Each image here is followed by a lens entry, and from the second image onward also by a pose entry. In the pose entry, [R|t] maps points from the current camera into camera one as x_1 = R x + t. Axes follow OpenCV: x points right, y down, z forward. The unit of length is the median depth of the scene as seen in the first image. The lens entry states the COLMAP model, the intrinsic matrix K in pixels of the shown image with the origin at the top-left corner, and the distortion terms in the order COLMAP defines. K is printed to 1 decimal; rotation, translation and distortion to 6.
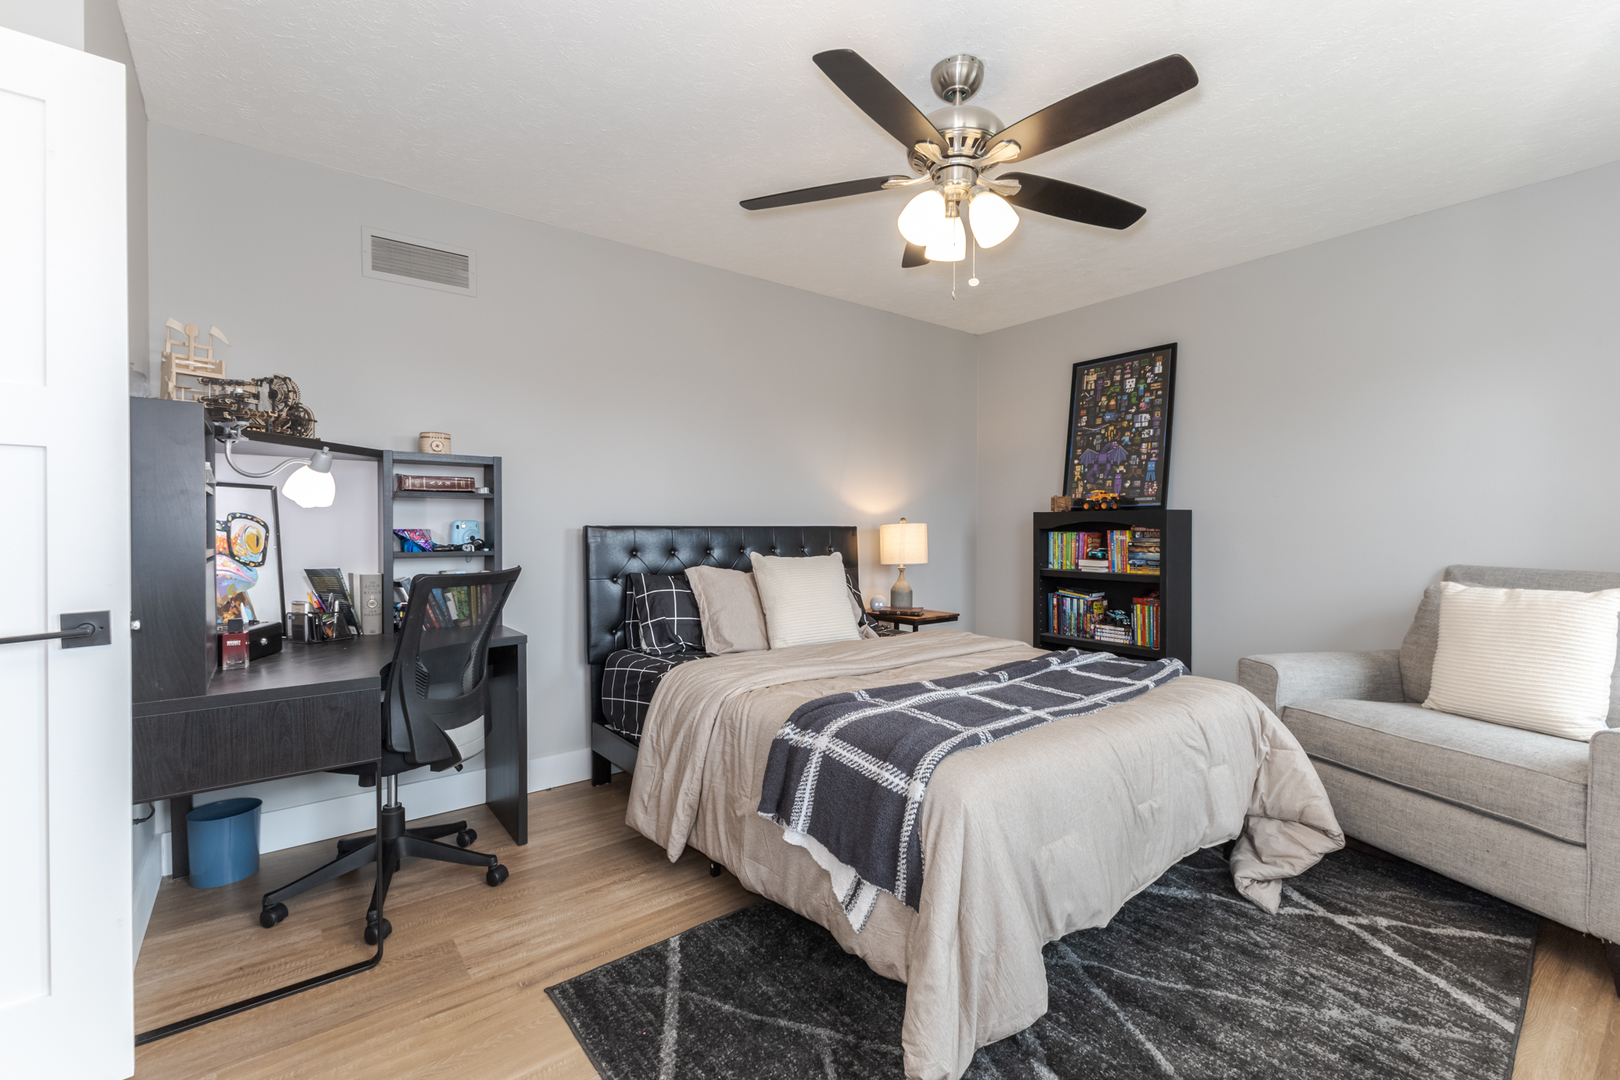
lens RADIAL K [[700.8, 0, 806.5], [0, 700.8, 537.7], [0, 0, 1]] dist [0.006120, -0.000242]
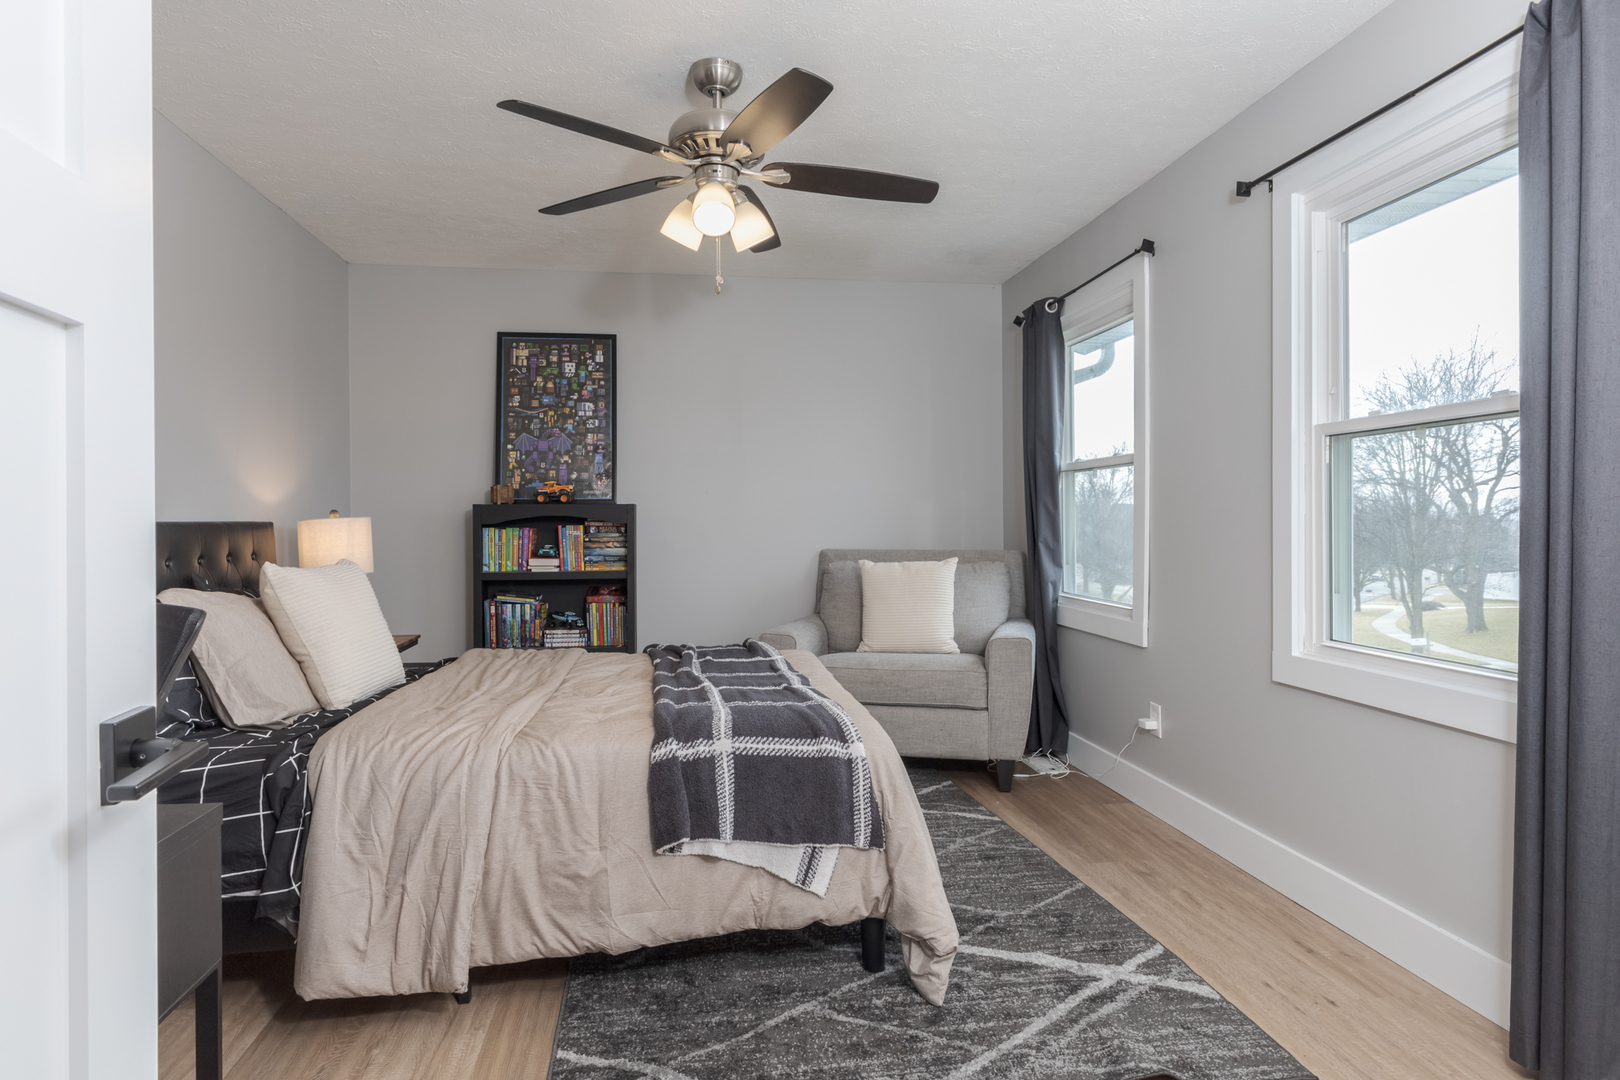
lens RADIAL K [[925.8, 0, 808.8], [0, 925.8, 531.4], [0, 0, 1]] dist [0.007566, 0.000599]
pose [[0.491691, -0.012716, 0.870677, -0.459908], [0.018610, 0.999818, 0.004093, -0.001484], [-0.870571, 0.014190, 0.491838, 0.123410]]
